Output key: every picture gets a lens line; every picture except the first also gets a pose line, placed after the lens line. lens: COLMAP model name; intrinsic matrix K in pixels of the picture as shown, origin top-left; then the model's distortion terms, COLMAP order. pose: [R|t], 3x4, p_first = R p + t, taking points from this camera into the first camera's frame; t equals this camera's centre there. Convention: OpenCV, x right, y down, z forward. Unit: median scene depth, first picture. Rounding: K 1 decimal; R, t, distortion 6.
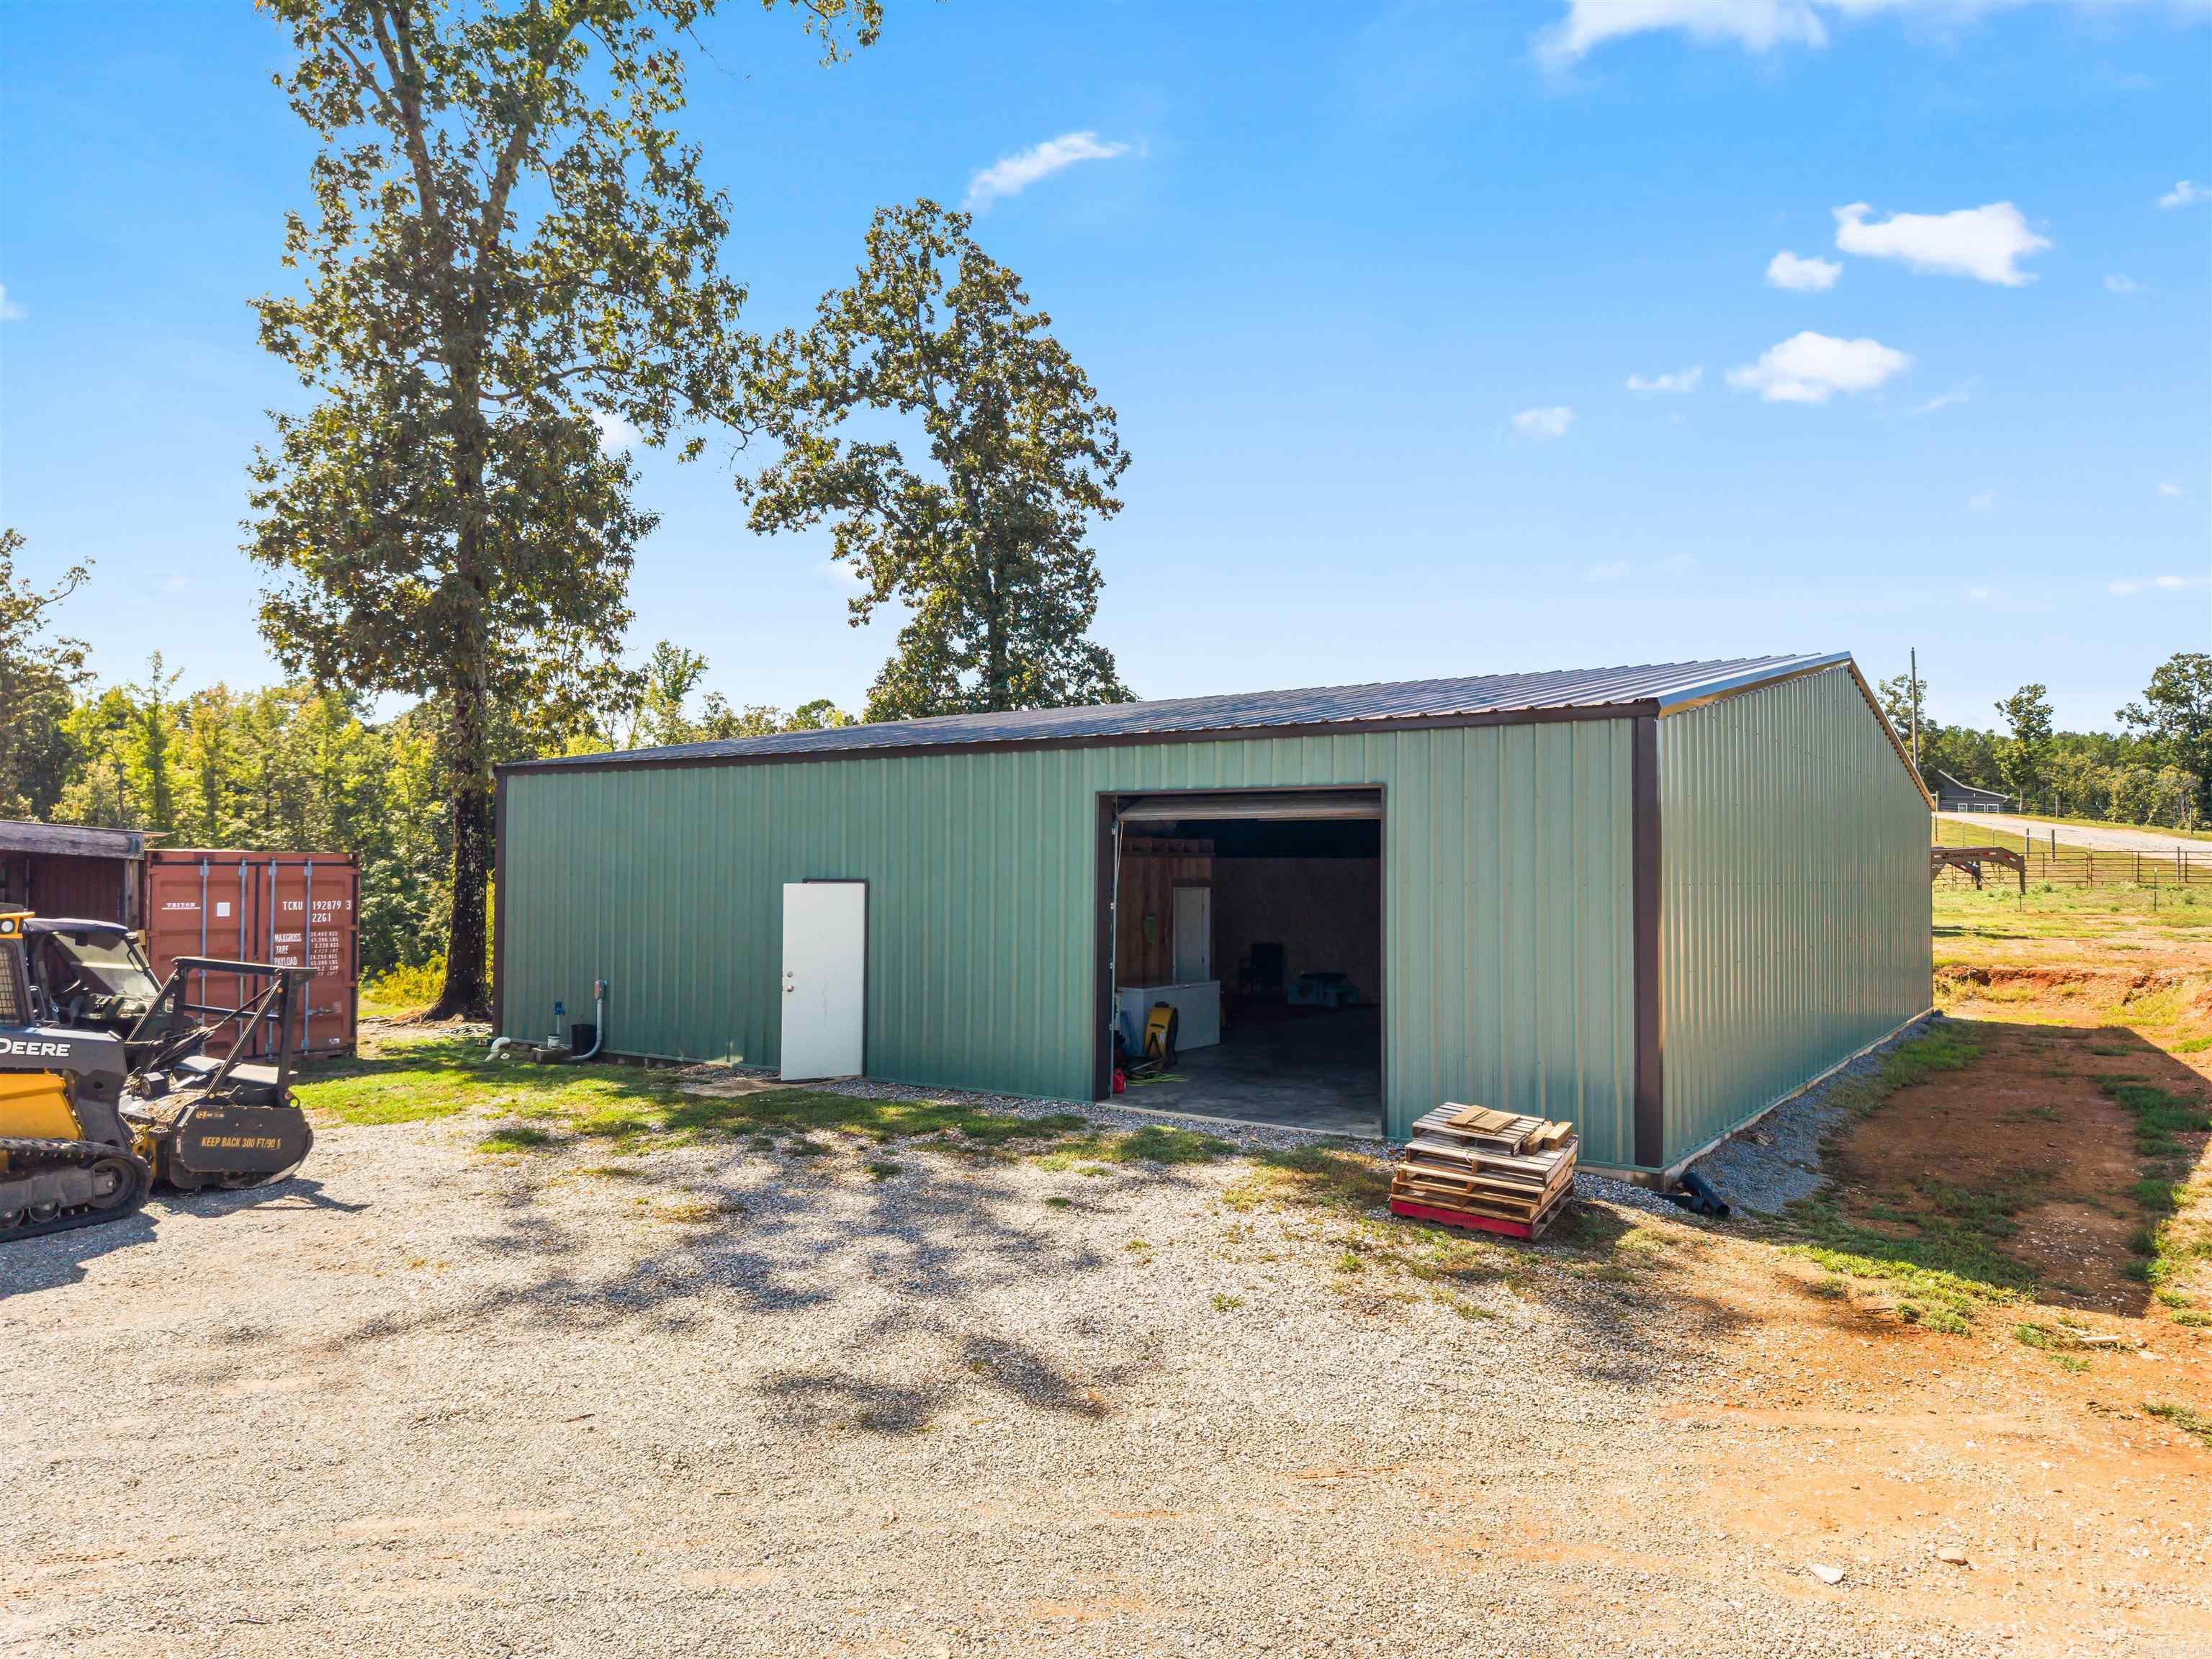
lens RADIAL K [[1512.2, 0, 1096.6], [0, 1512.2, 840.7], [0, 0, 1]] dist [0.047508, -0.055873]
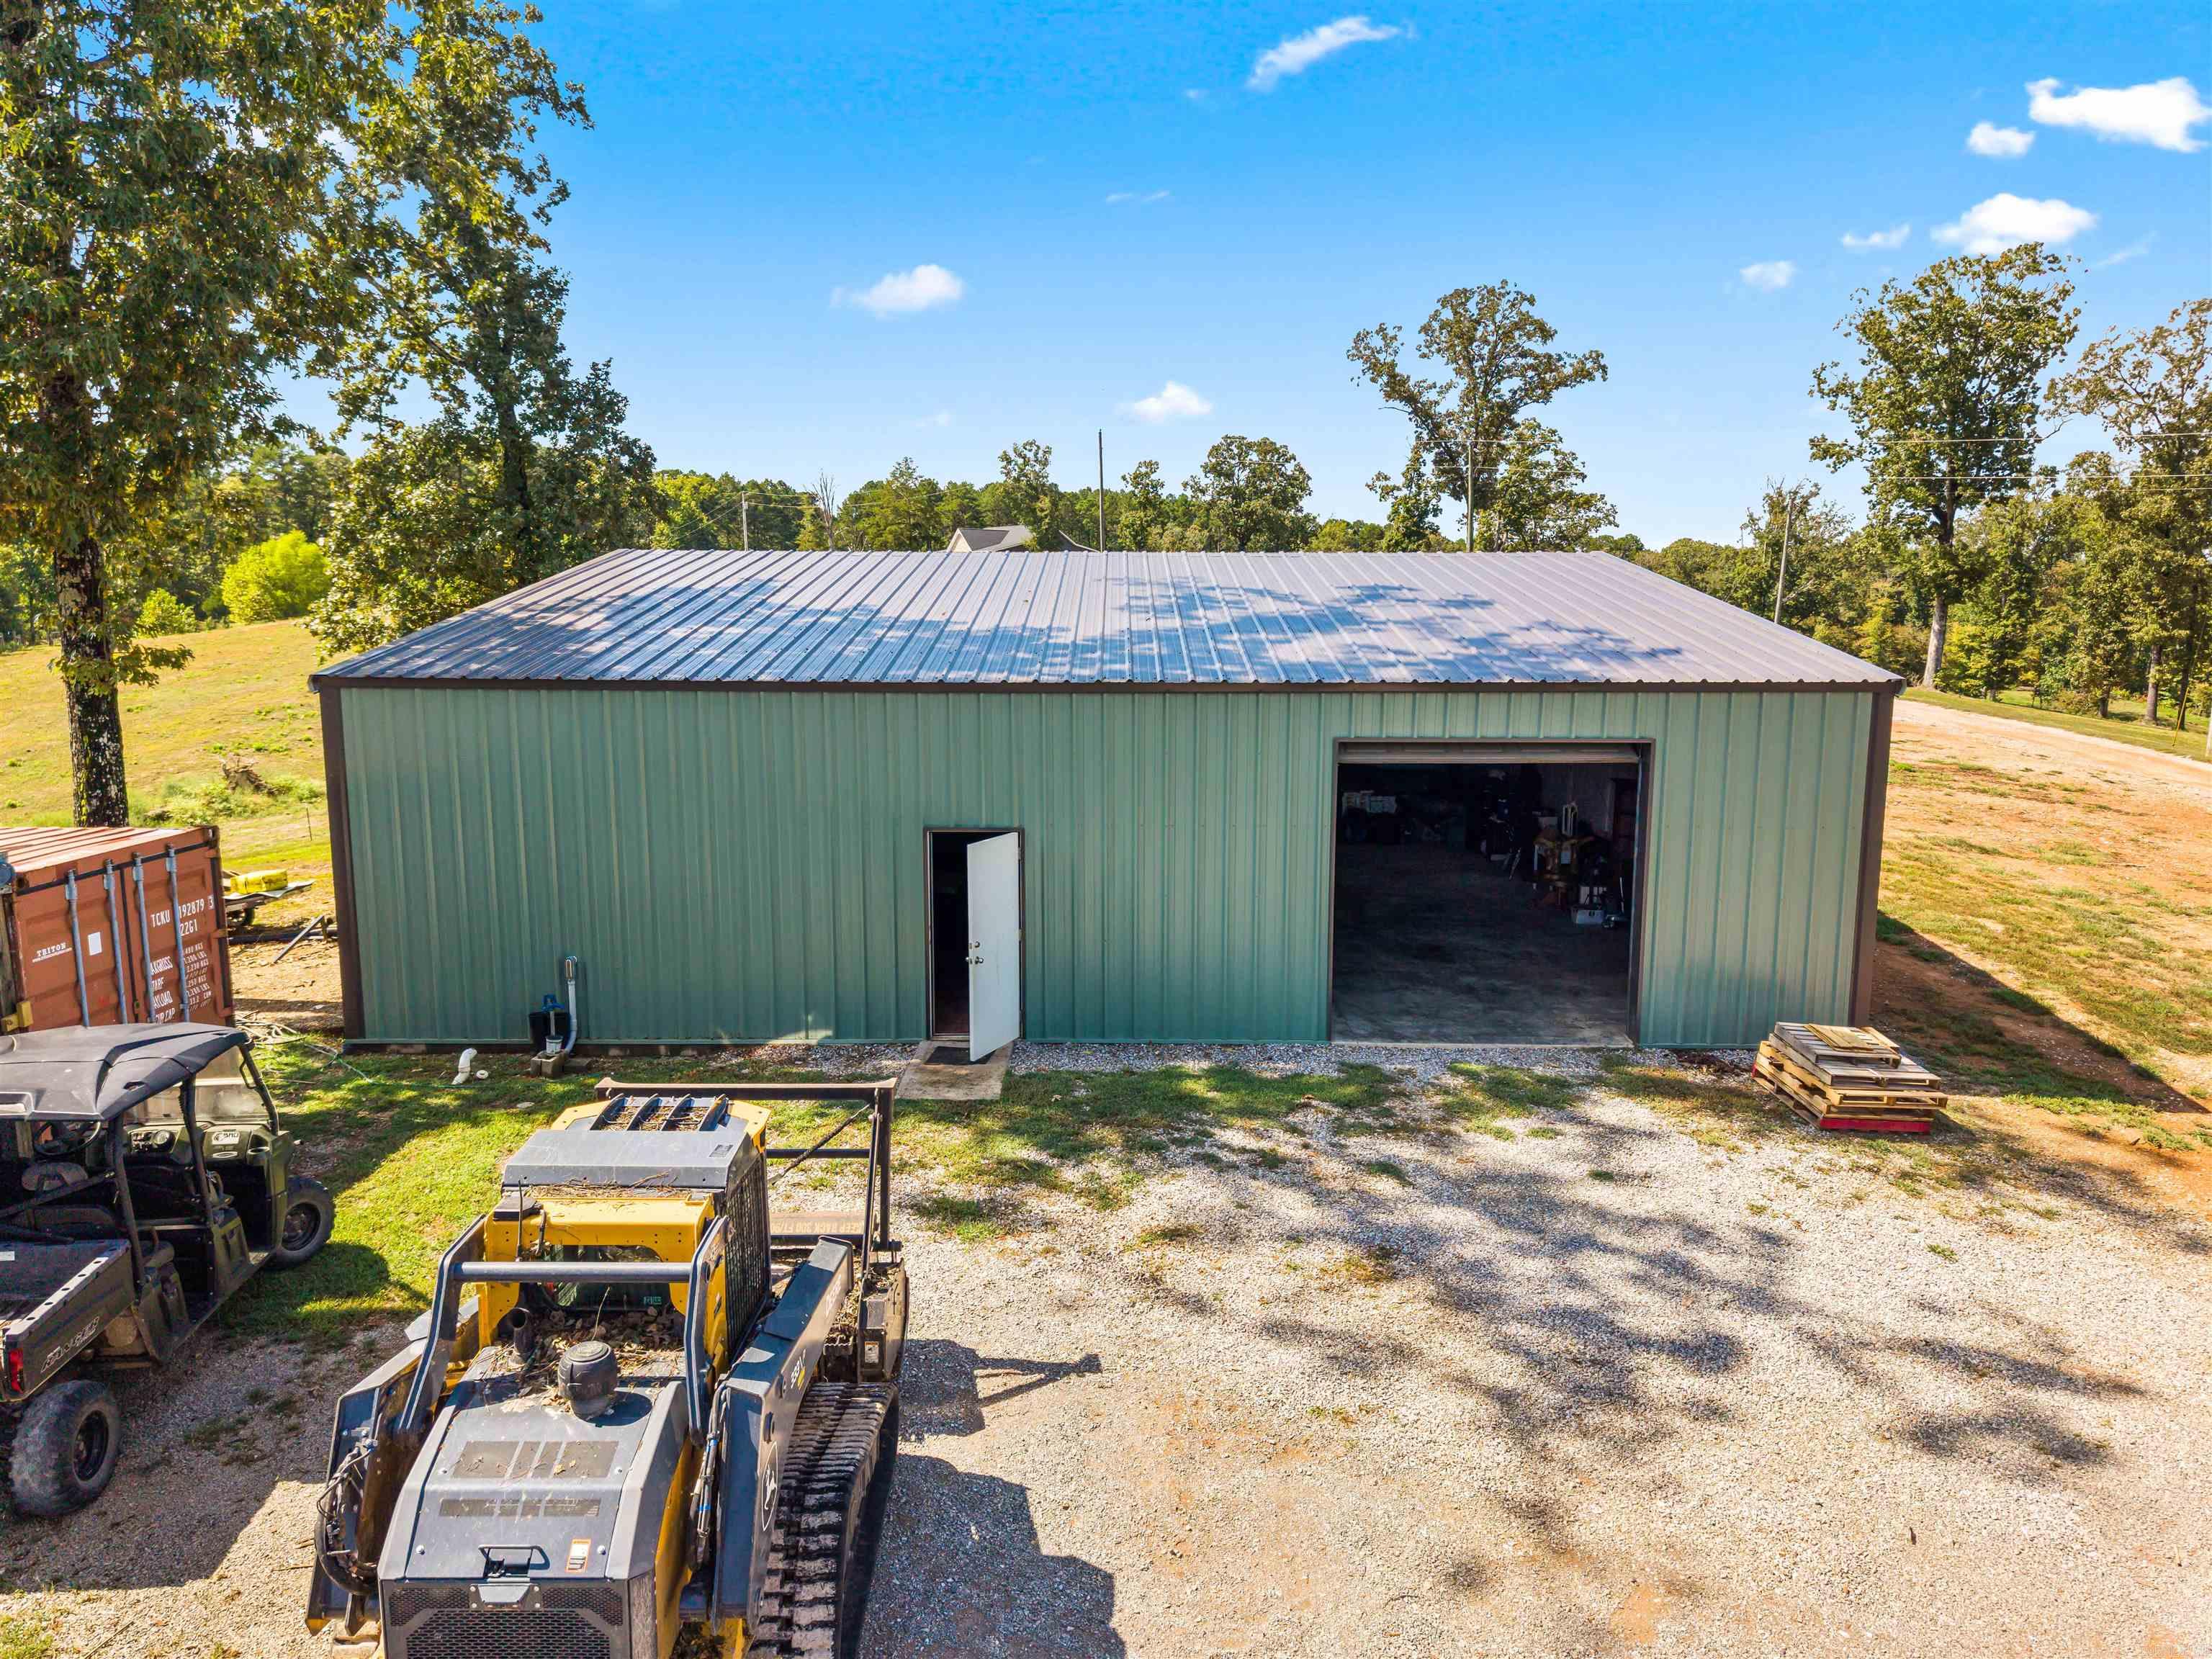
lens RADIAL K [[1512.2, 0, 1096.6], [0, 1512.2, 840.7], [0, 0, 1]] dist [0.047508, -0.055873]
pose [[0.823618, -0.092584, 0.559537, -0.684707], [-0.008760, 0.984391, 0.175776, -0.137738], [-0.567078, -0.149674, 0.809951, 0.277256]]
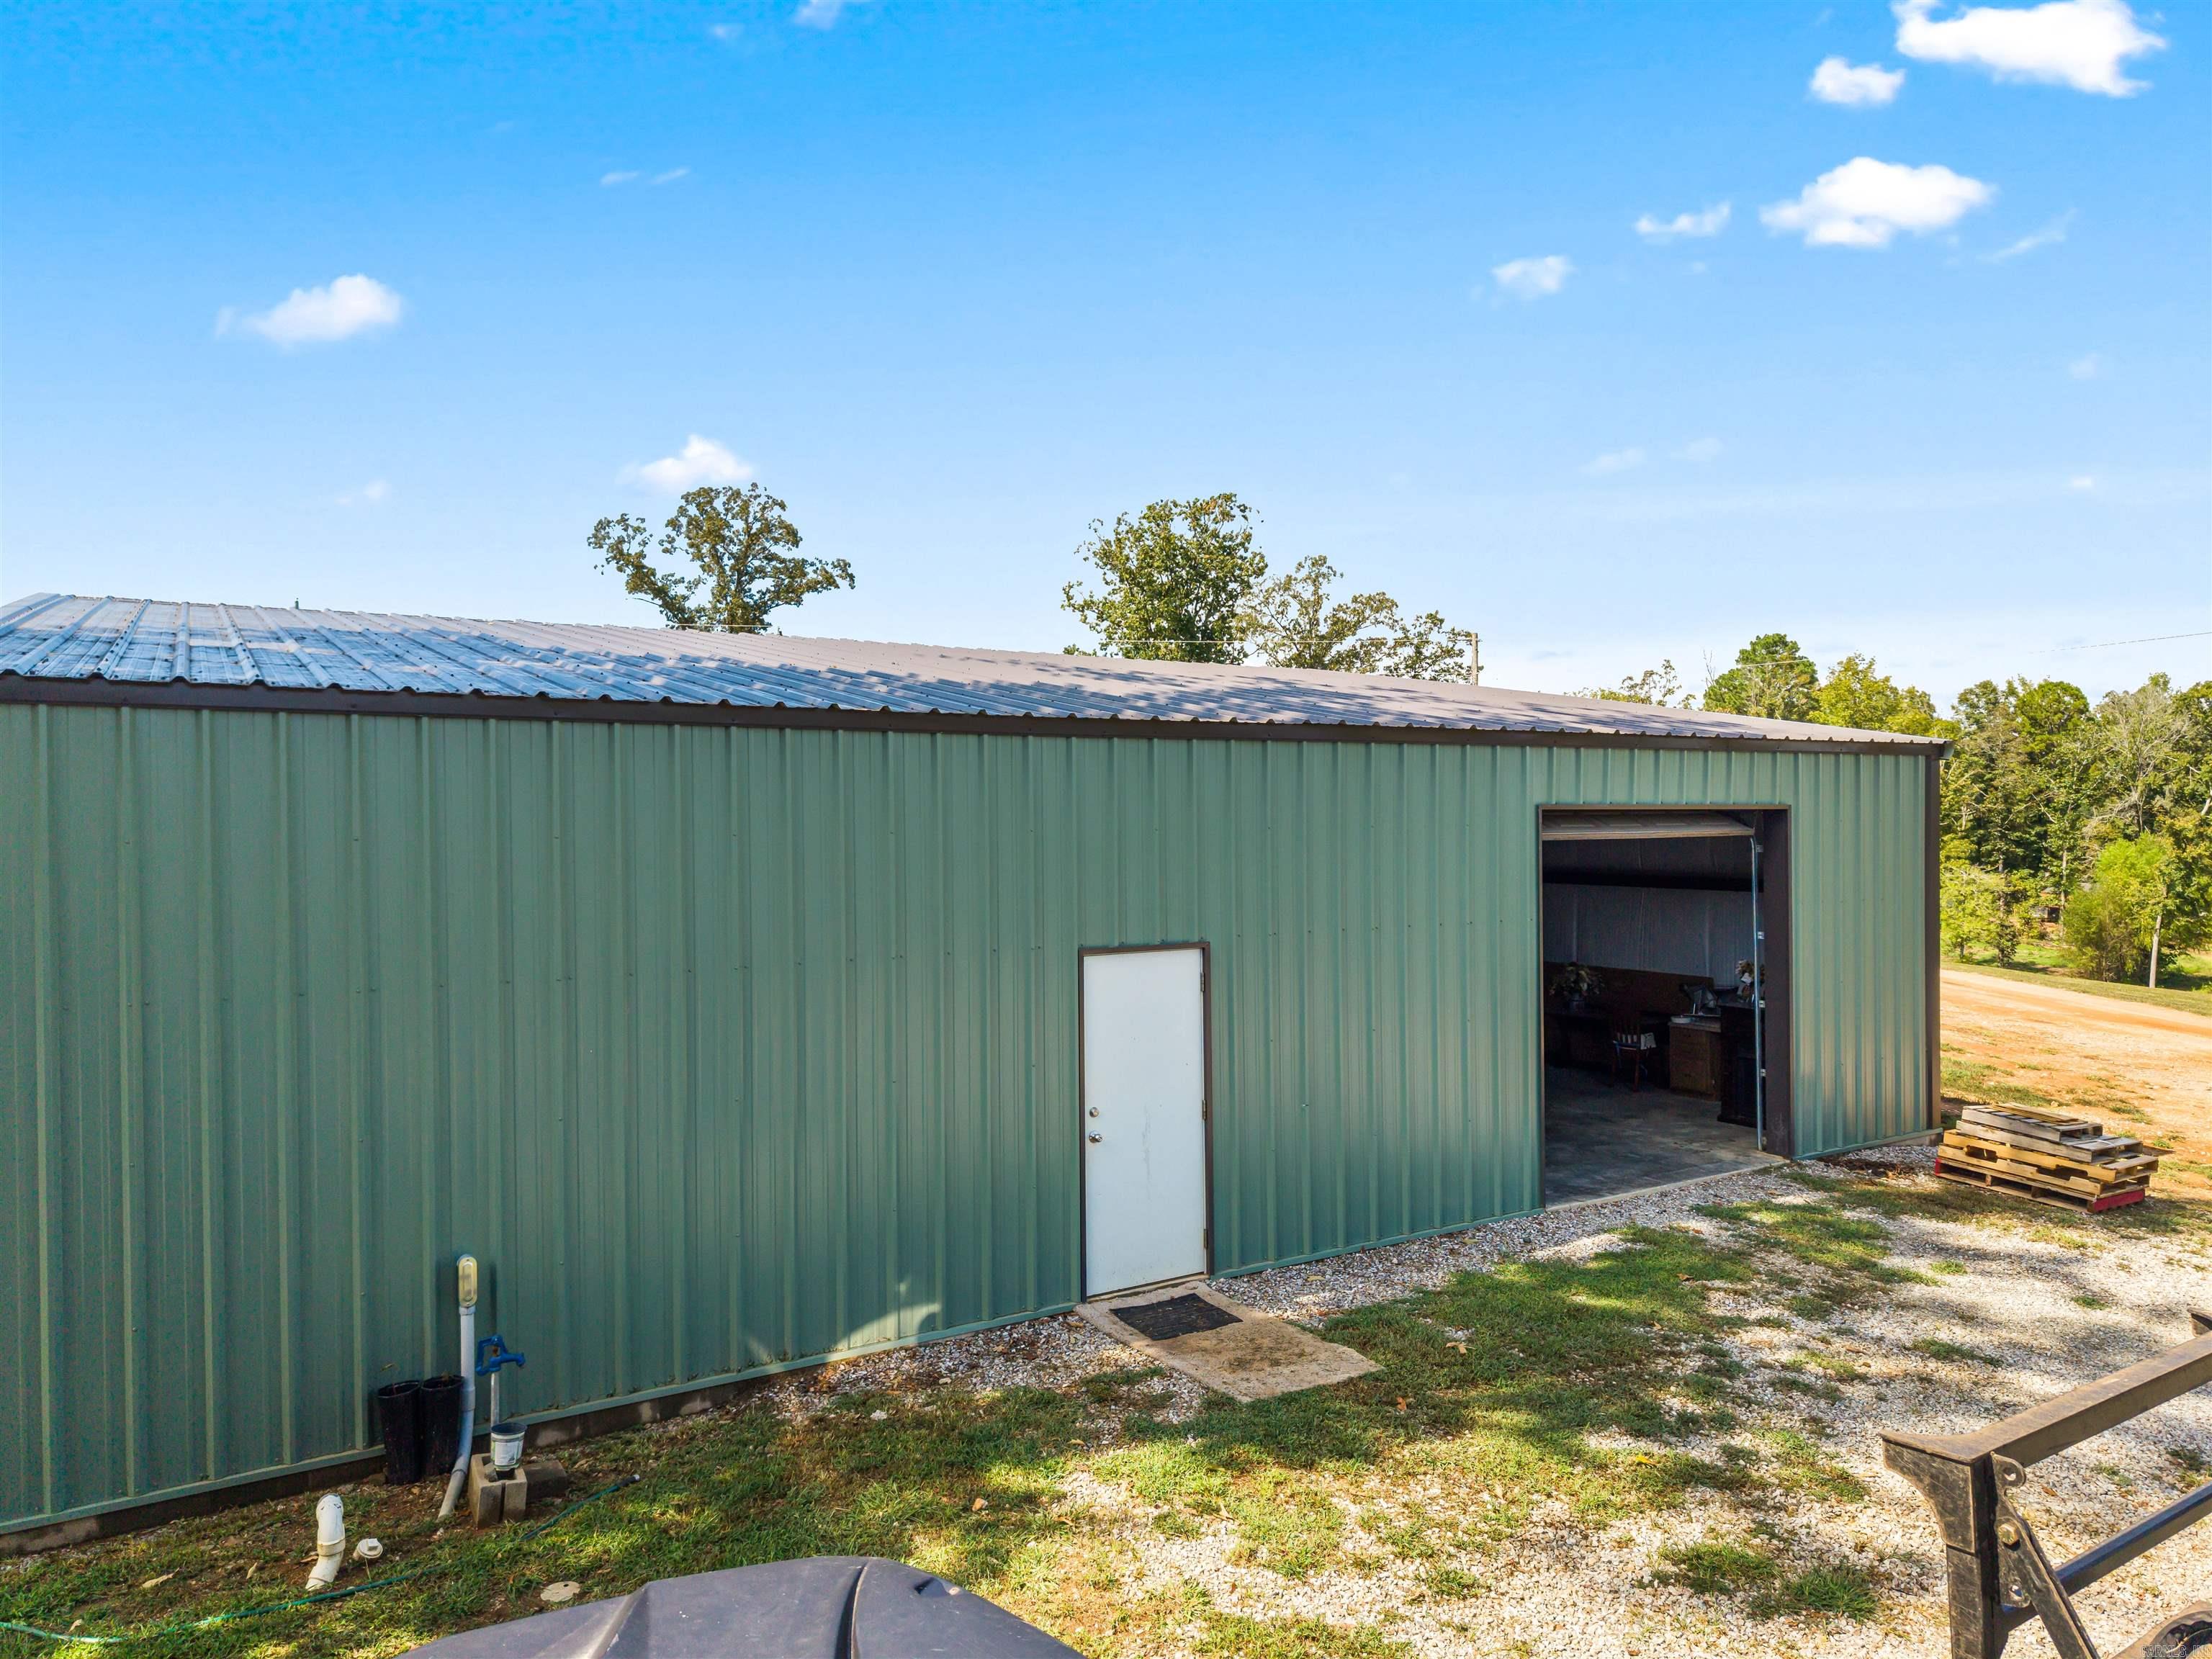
lens RADIAL K [[1512.2, 0, 1096.6], [0, 1512.2, 840.7], [0, 0, 1]] dist [0.047508, -0.055873]
pose [[0.406588, -0.020722, 0.913376, -0.775379], [-0.011872, 0.999538, 0.027962, -0.033209], [-0.913534, -0.022213, 0.406155, 0.885017]]
